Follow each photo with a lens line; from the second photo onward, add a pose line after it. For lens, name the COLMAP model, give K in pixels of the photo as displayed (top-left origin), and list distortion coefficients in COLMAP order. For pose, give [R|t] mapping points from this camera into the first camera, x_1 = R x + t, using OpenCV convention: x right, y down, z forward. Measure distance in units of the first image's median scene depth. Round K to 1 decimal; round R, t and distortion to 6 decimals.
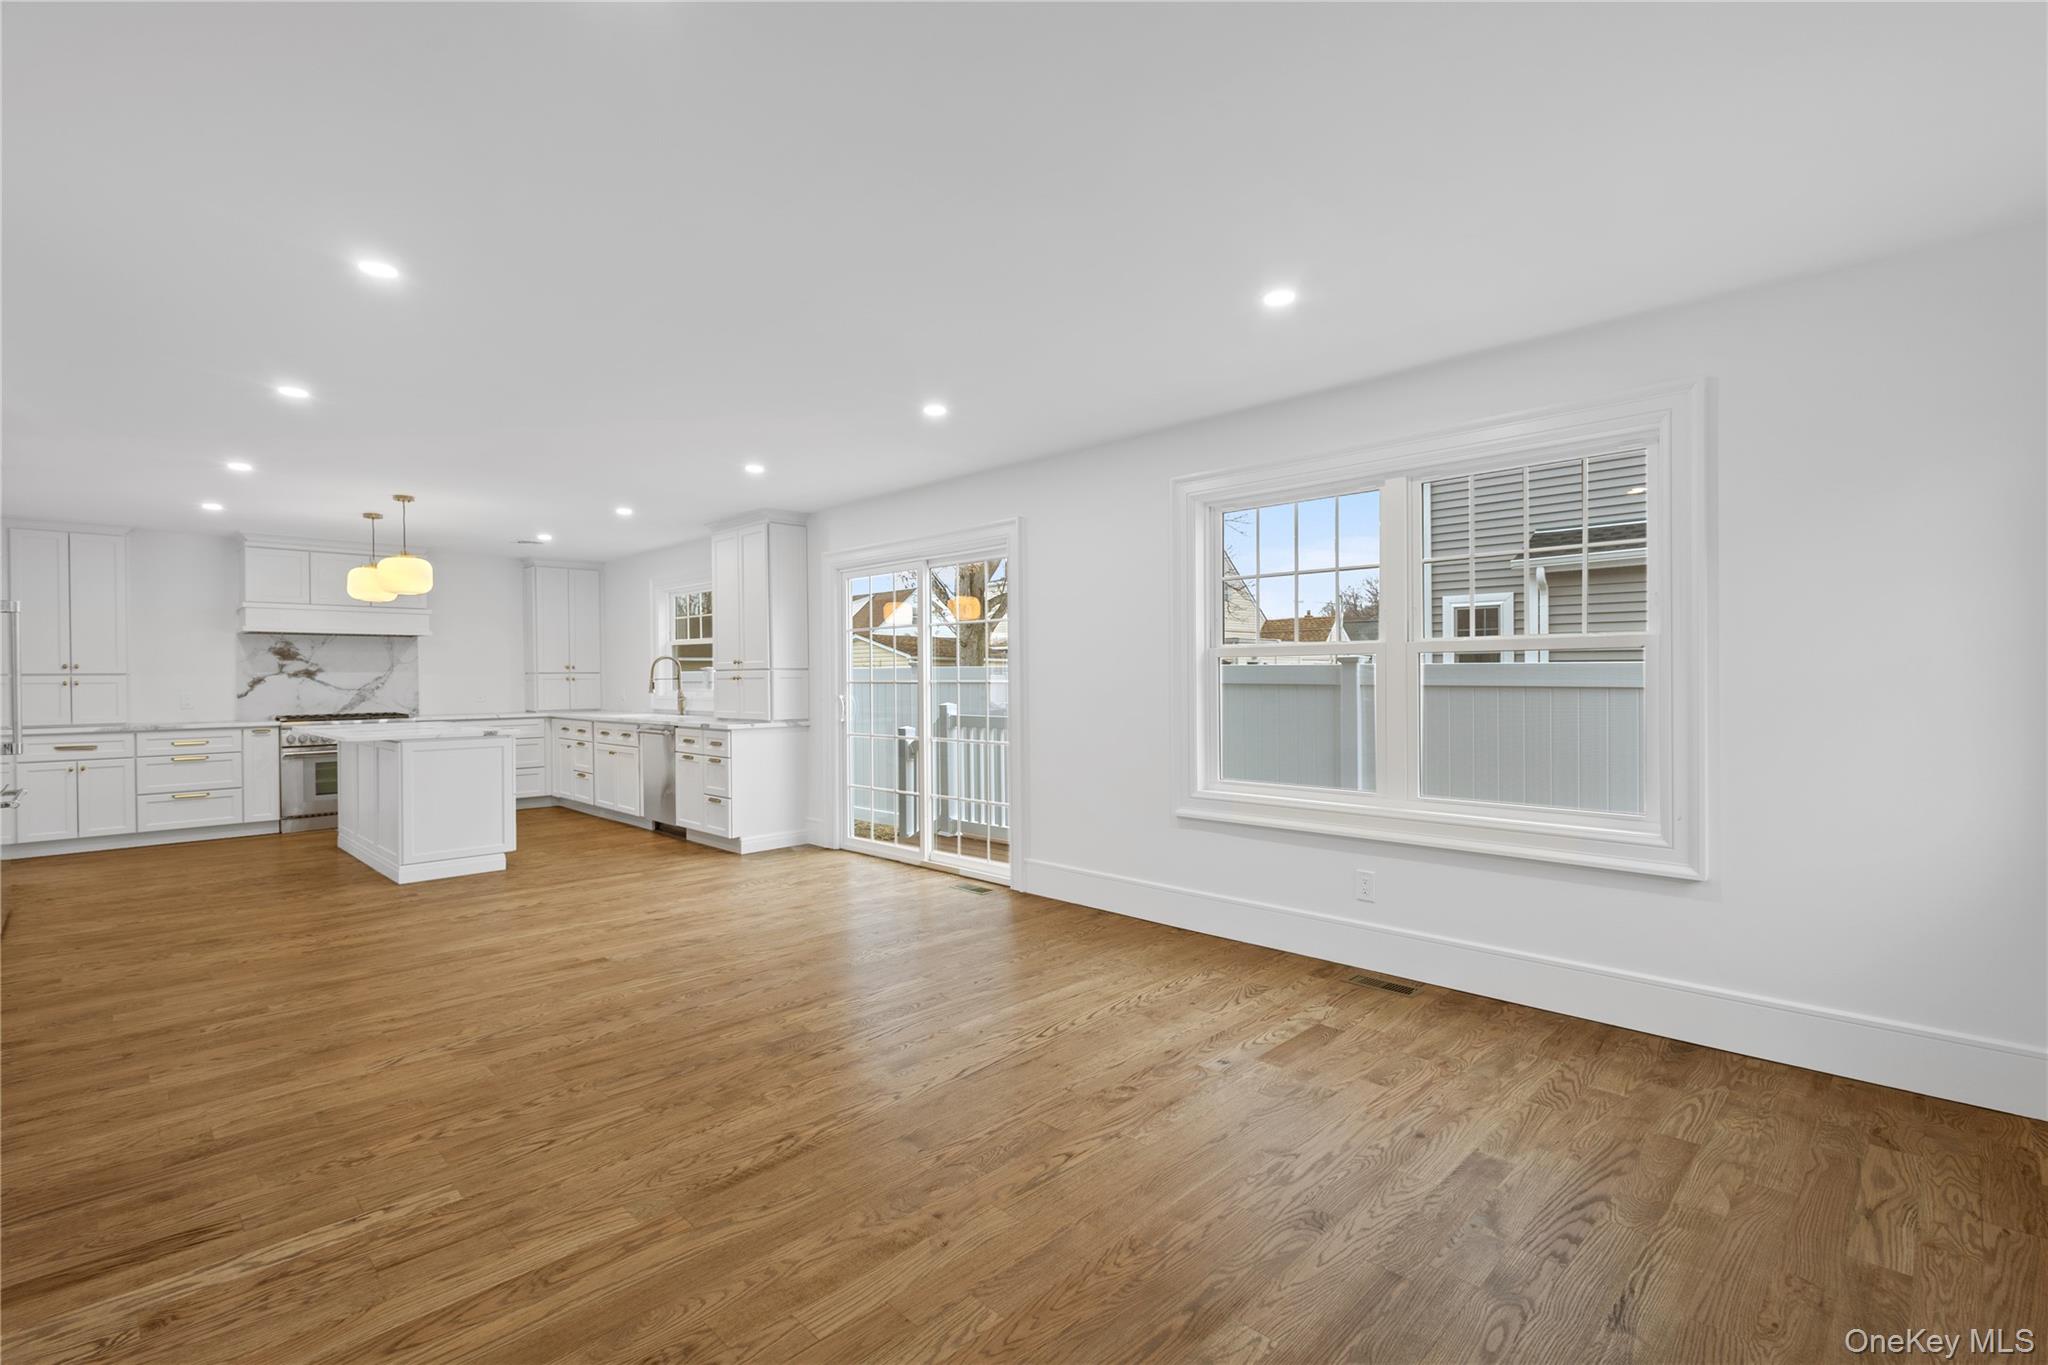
lens RADIAL K [[937.7, 0, 1024.0], [0, 937.7, 682.5], [0, 0, 1]] dist [0.003121, -0.000278]
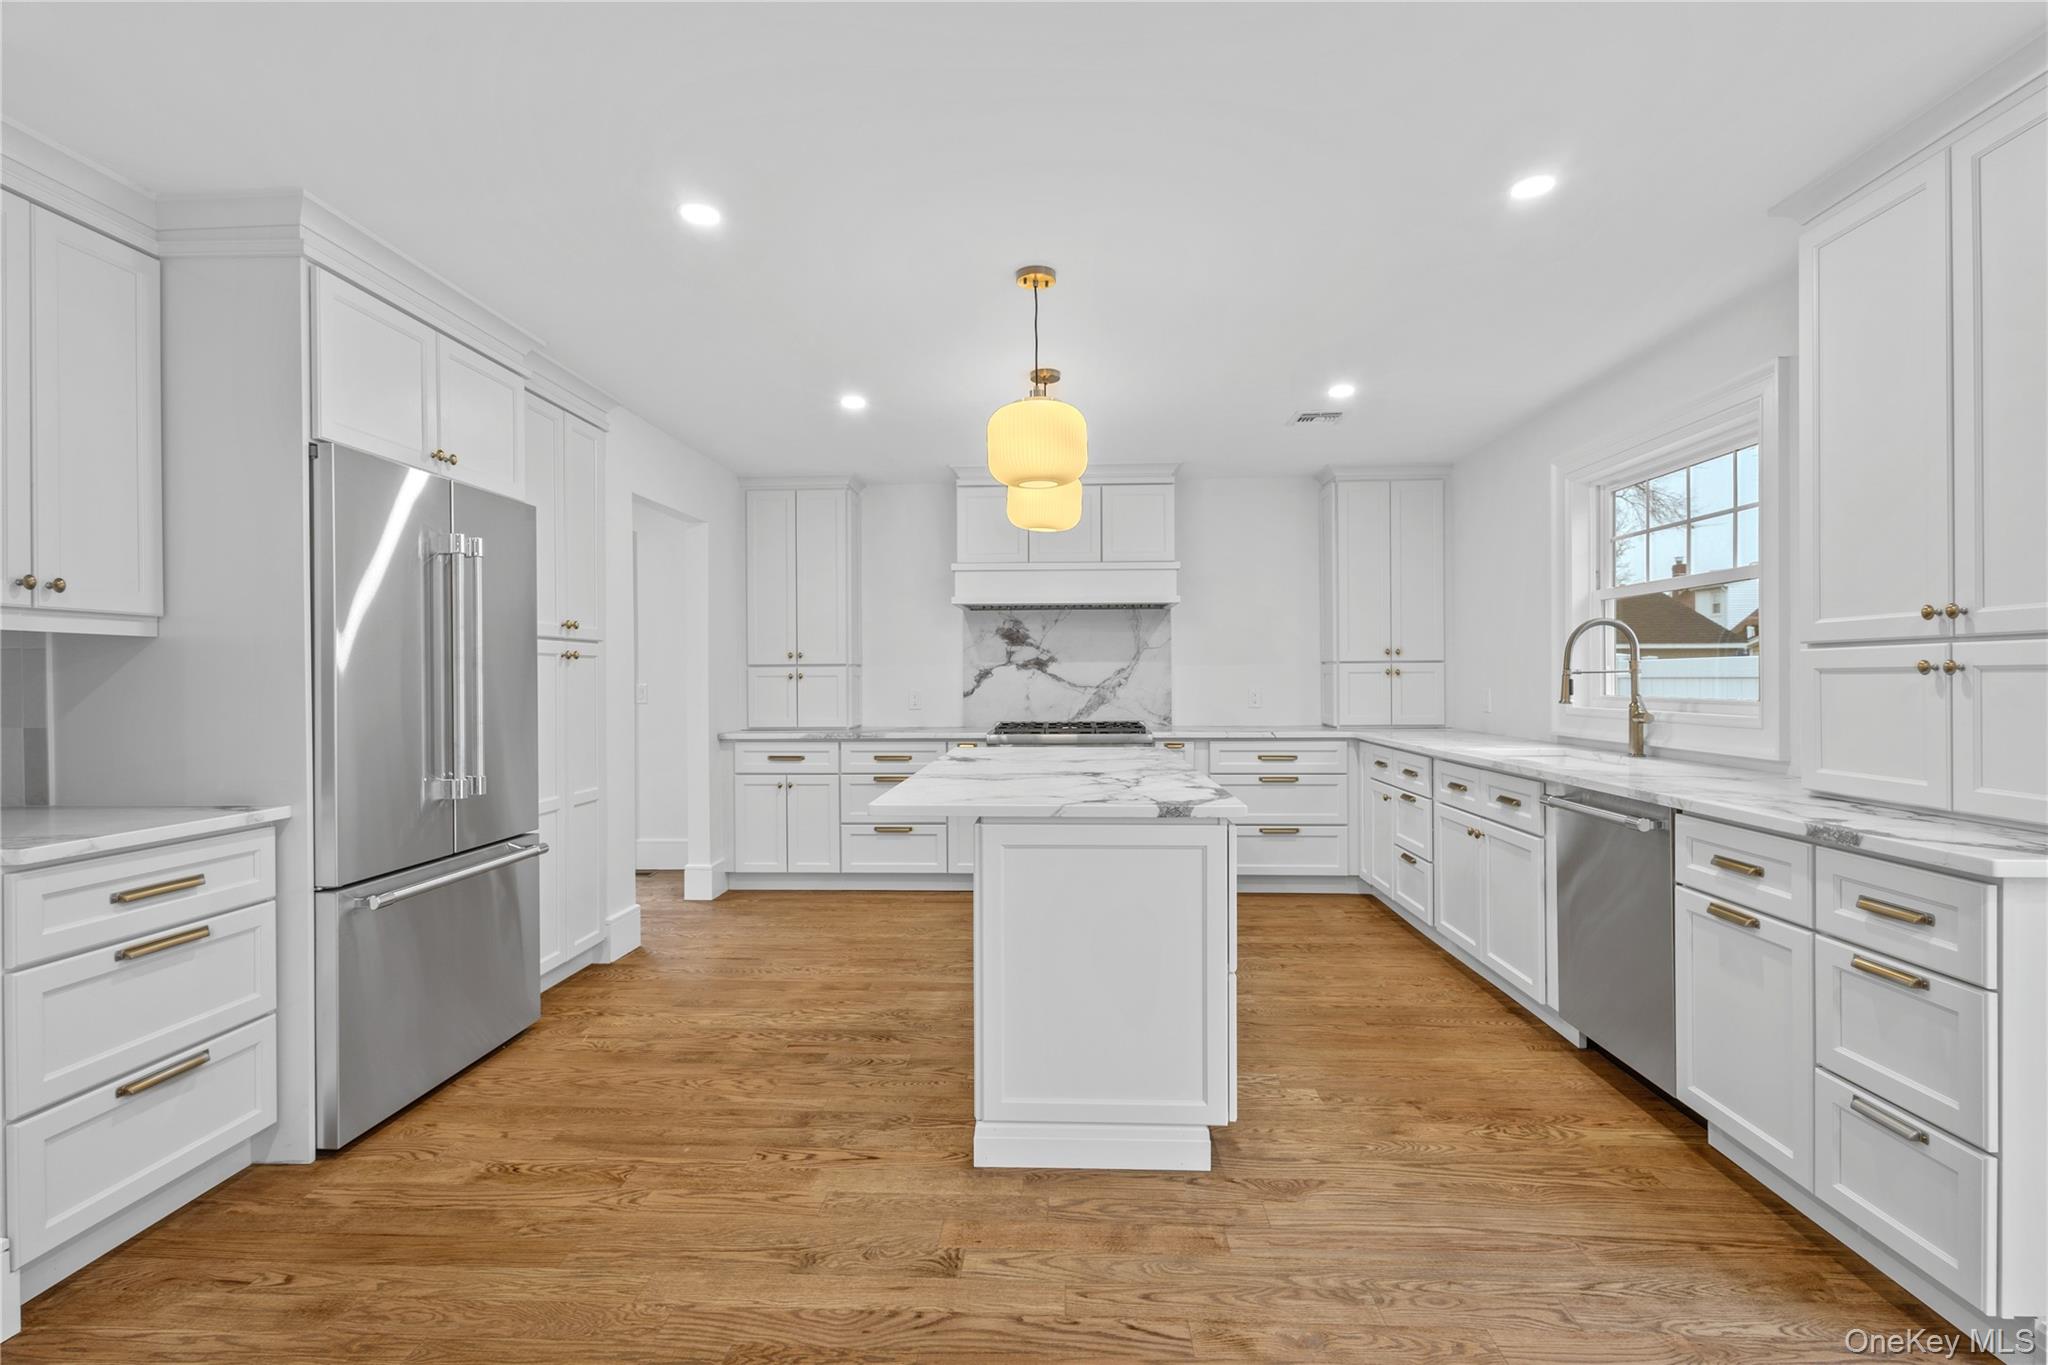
lens RADIAL K [[937.7, 0, 1024.0], [0, 937.7, 682.5], [0, 0, 1]] dist [0.003121, -0.000278]
pose [[0.671348, 0.009005, -0.741088, -0.243936], [-0.004977, 0.999958, 0.007643, -0.000783], [0.741126, -0.001443, 0.671365, 0.521643]]
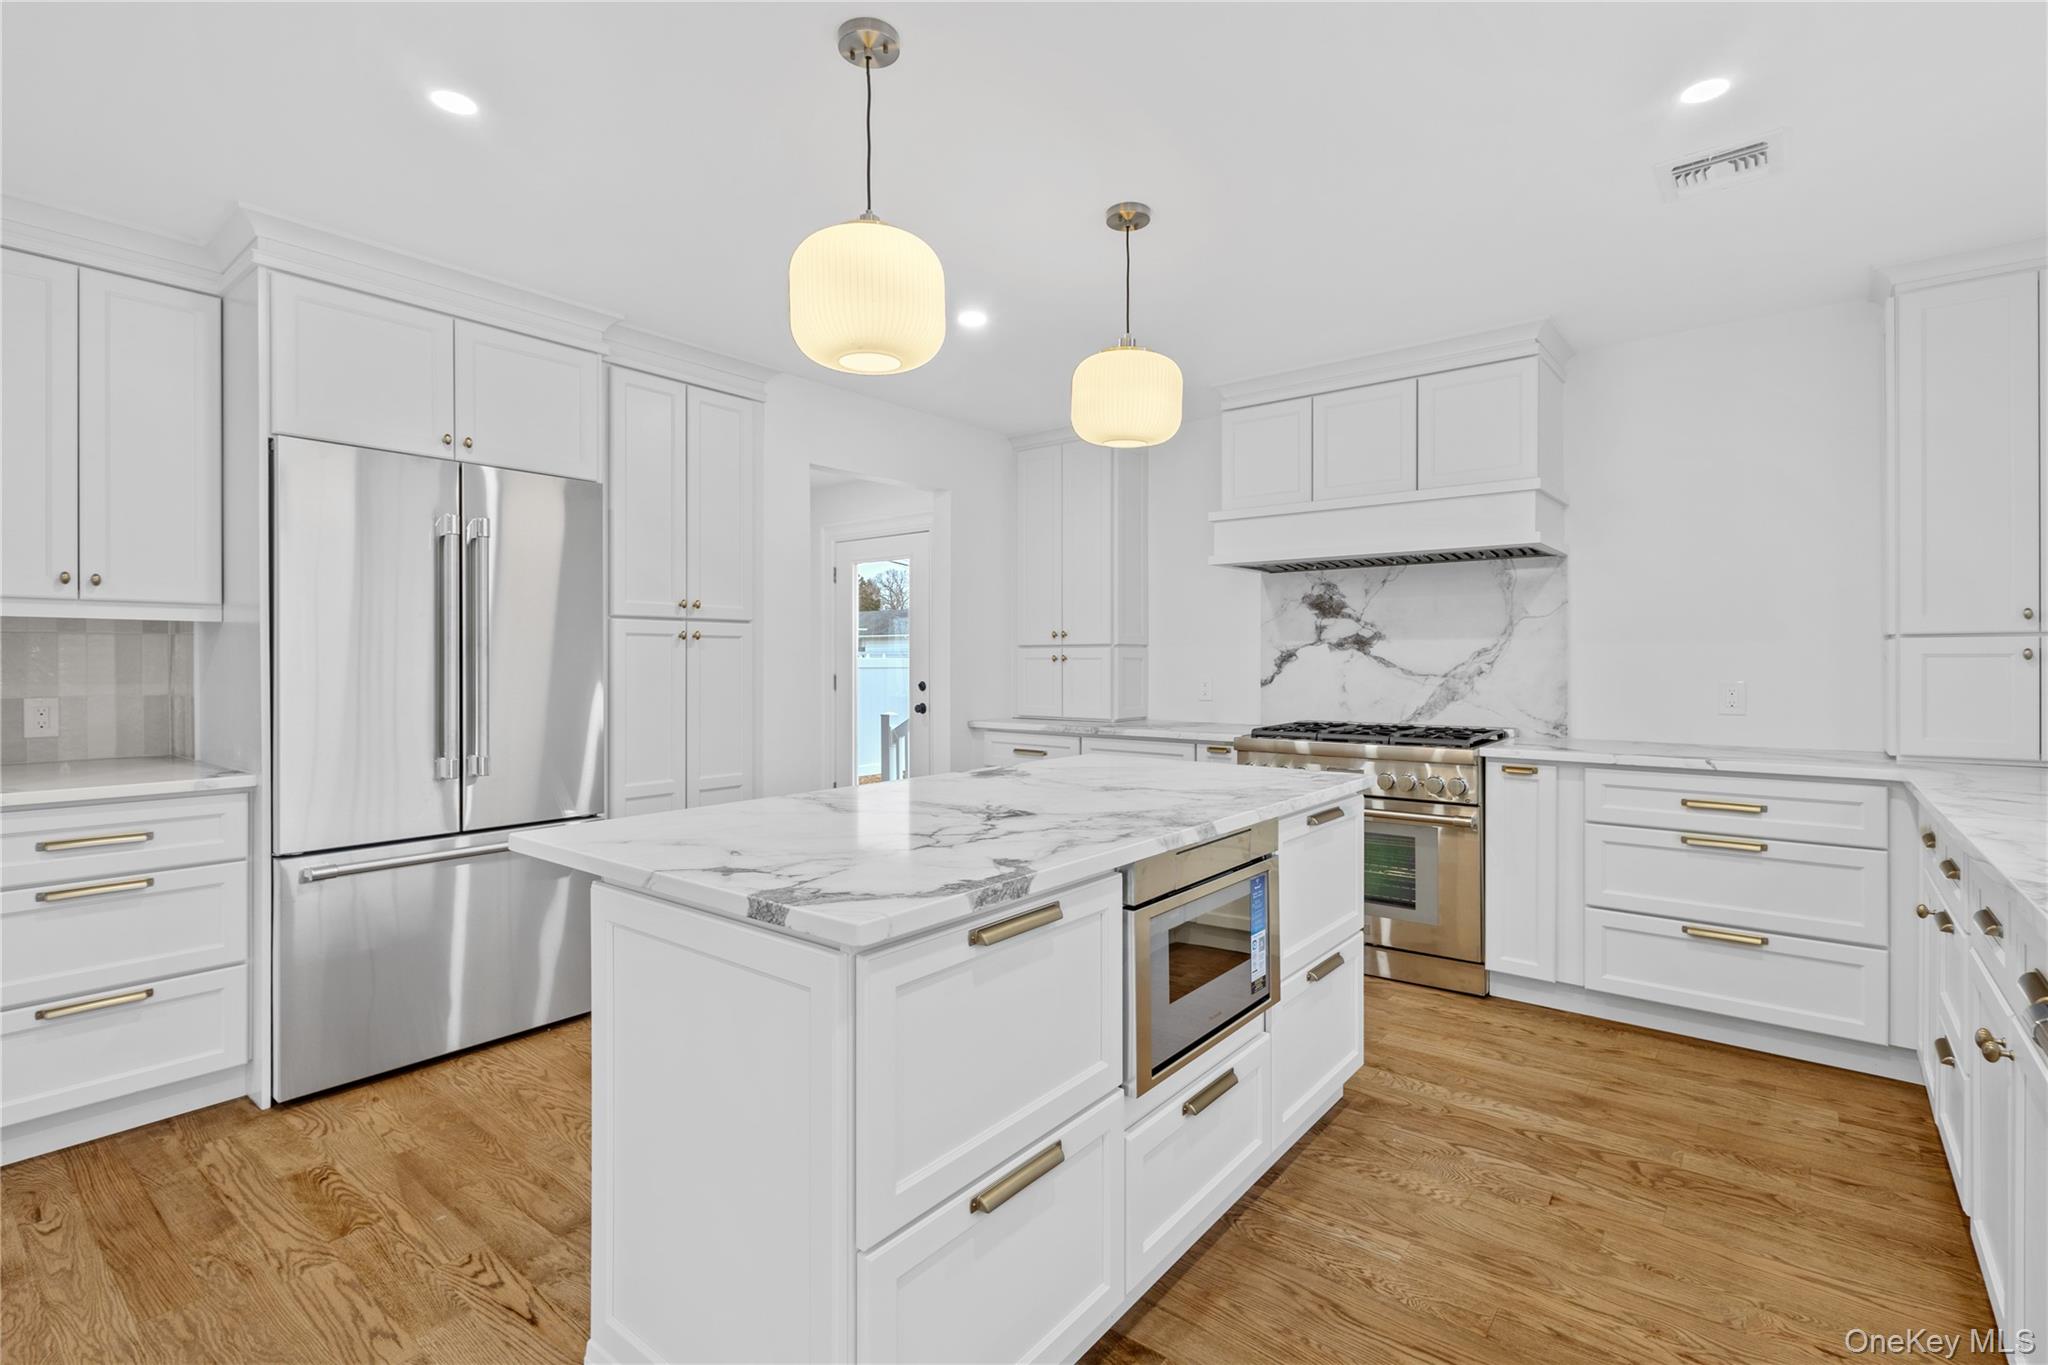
lens RADIAL K [[949.3, 0, 1021.5], [0, 949.3, 662.6], [0, 0, 1]] dist [0.002083, -0.000134]
pose [[0.107262, 0.009124, -0.994189, -0.267624], [-0.007246, 0.999939, 0.008395, -0.001551], [0.994204, 0.006304, 0.107322, 0.775101]]
